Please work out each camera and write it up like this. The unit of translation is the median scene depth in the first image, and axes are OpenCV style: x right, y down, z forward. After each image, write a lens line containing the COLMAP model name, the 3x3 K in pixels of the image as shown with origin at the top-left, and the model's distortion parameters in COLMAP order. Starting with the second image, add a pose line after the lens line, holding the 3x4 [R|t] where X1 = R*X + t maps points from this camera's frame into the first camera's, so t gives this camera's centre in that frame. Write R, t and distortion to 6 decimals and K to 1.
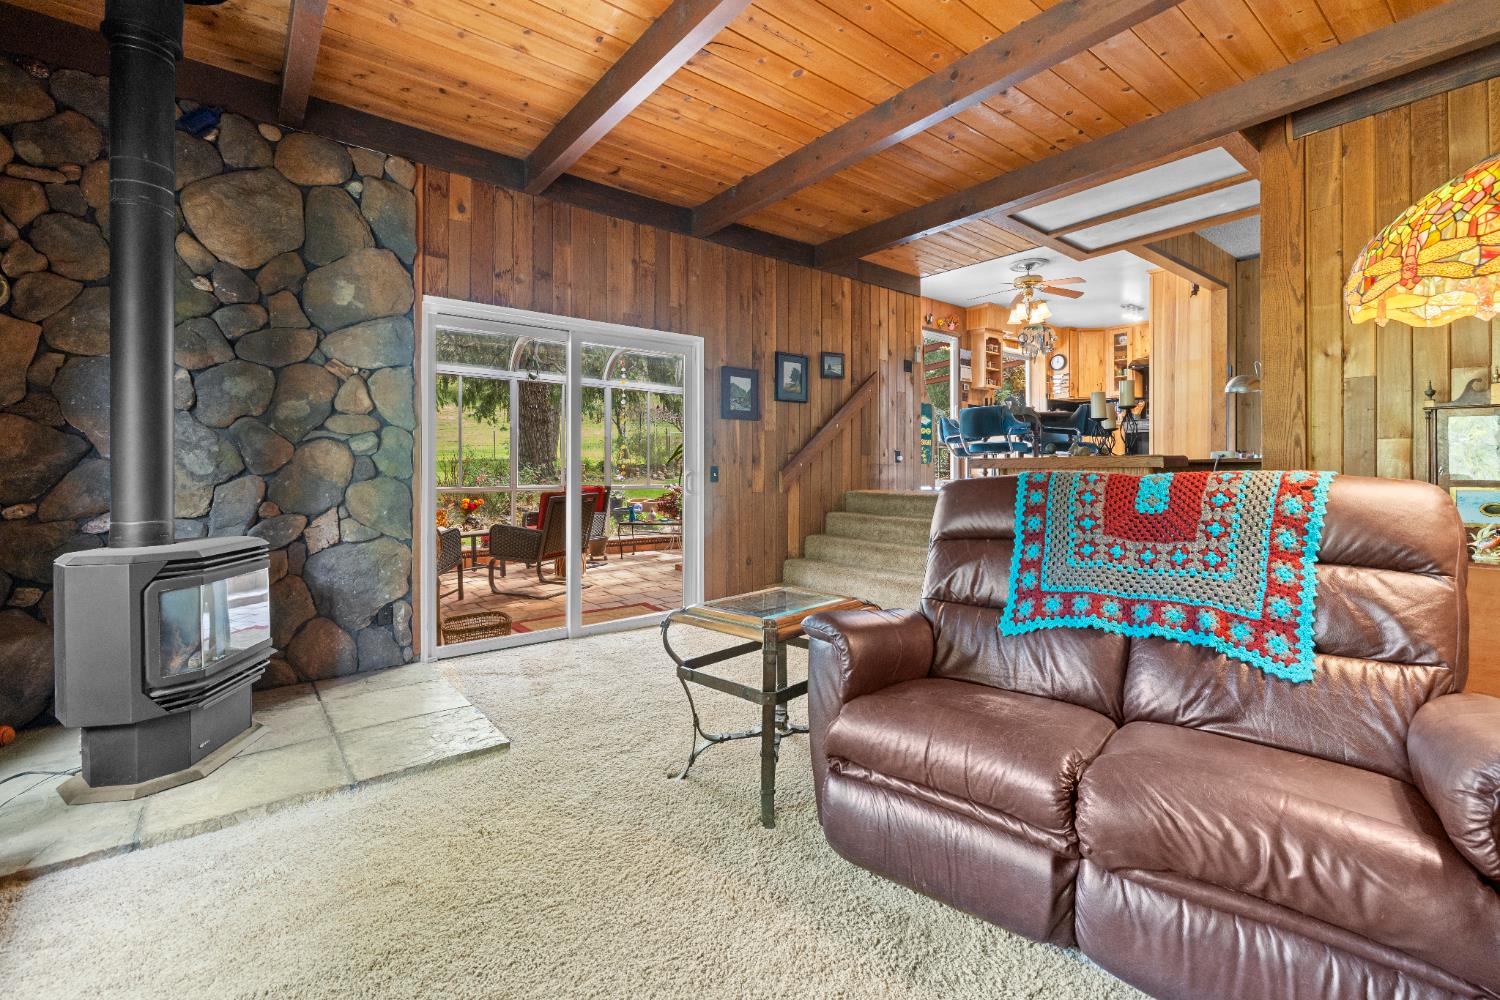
lens RADIAL K [[658.3, 0, 755.7], [0, 658.3, 476.2], [0, 0, 1]] dist [-0.002755, 0.000014]
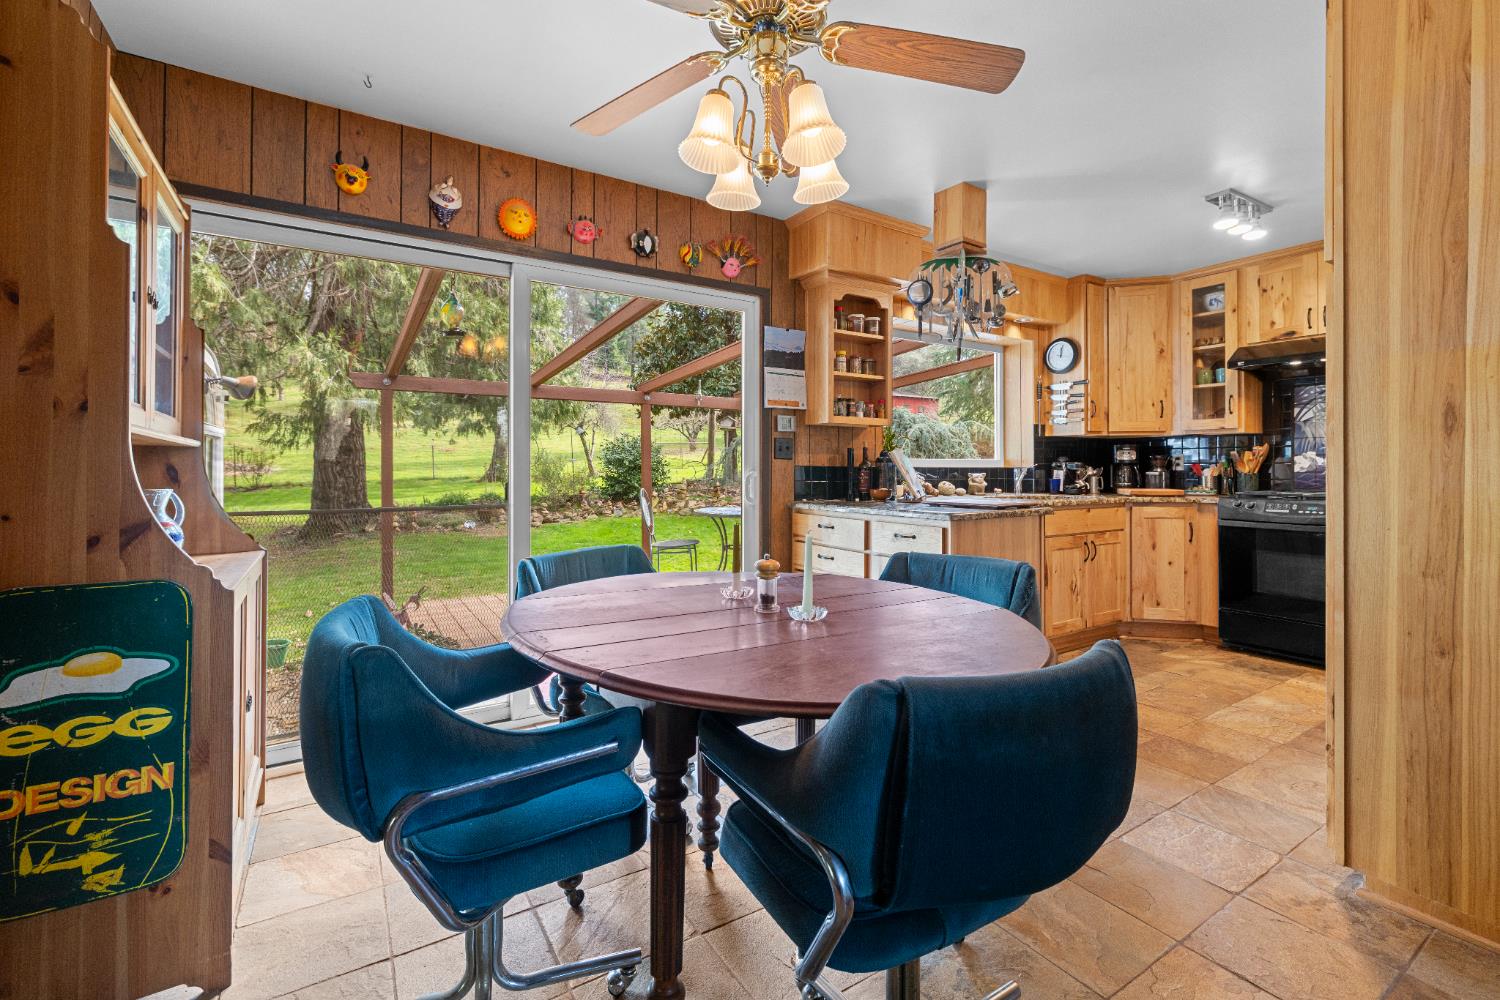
lens RADIAL K [[658.3, 0, 752.2], [0, 658.3, 470.1], [0, 0, 1]] dist [-0.002755, 0.000014]
pose [[0.994292, 0.002220, -0.106672, 0.308942], [-0.002659, 0.999989, -0.003972, -0.095724], [0.106662, 0.004233, 0.994286, 0.549631]]
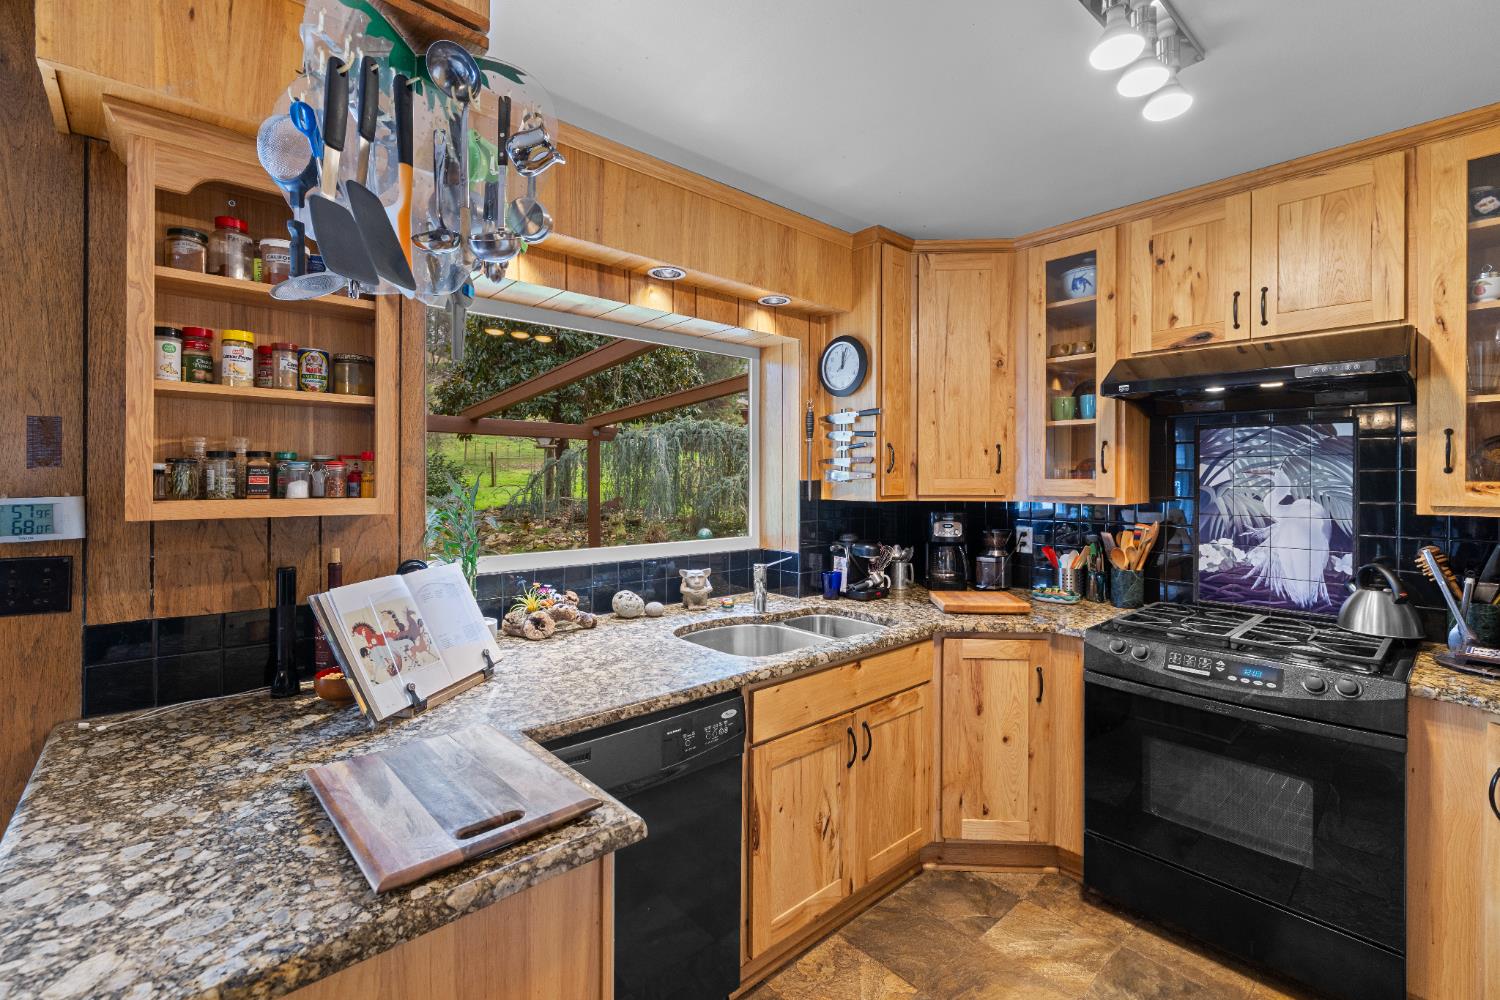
lens RADIAL K [[658.3, 0, 752.3], [0, 658.3, 487.9], [0, 0, 1]] dist [-0.002755, 0.000014]
pose [[0.998282, 0.004970, 0.058388, 0.424207], [-0.005350, 0.999966, 0.006346, -0.130023], [-0.058355, -0.006647, 0.998274, 0.765182]]
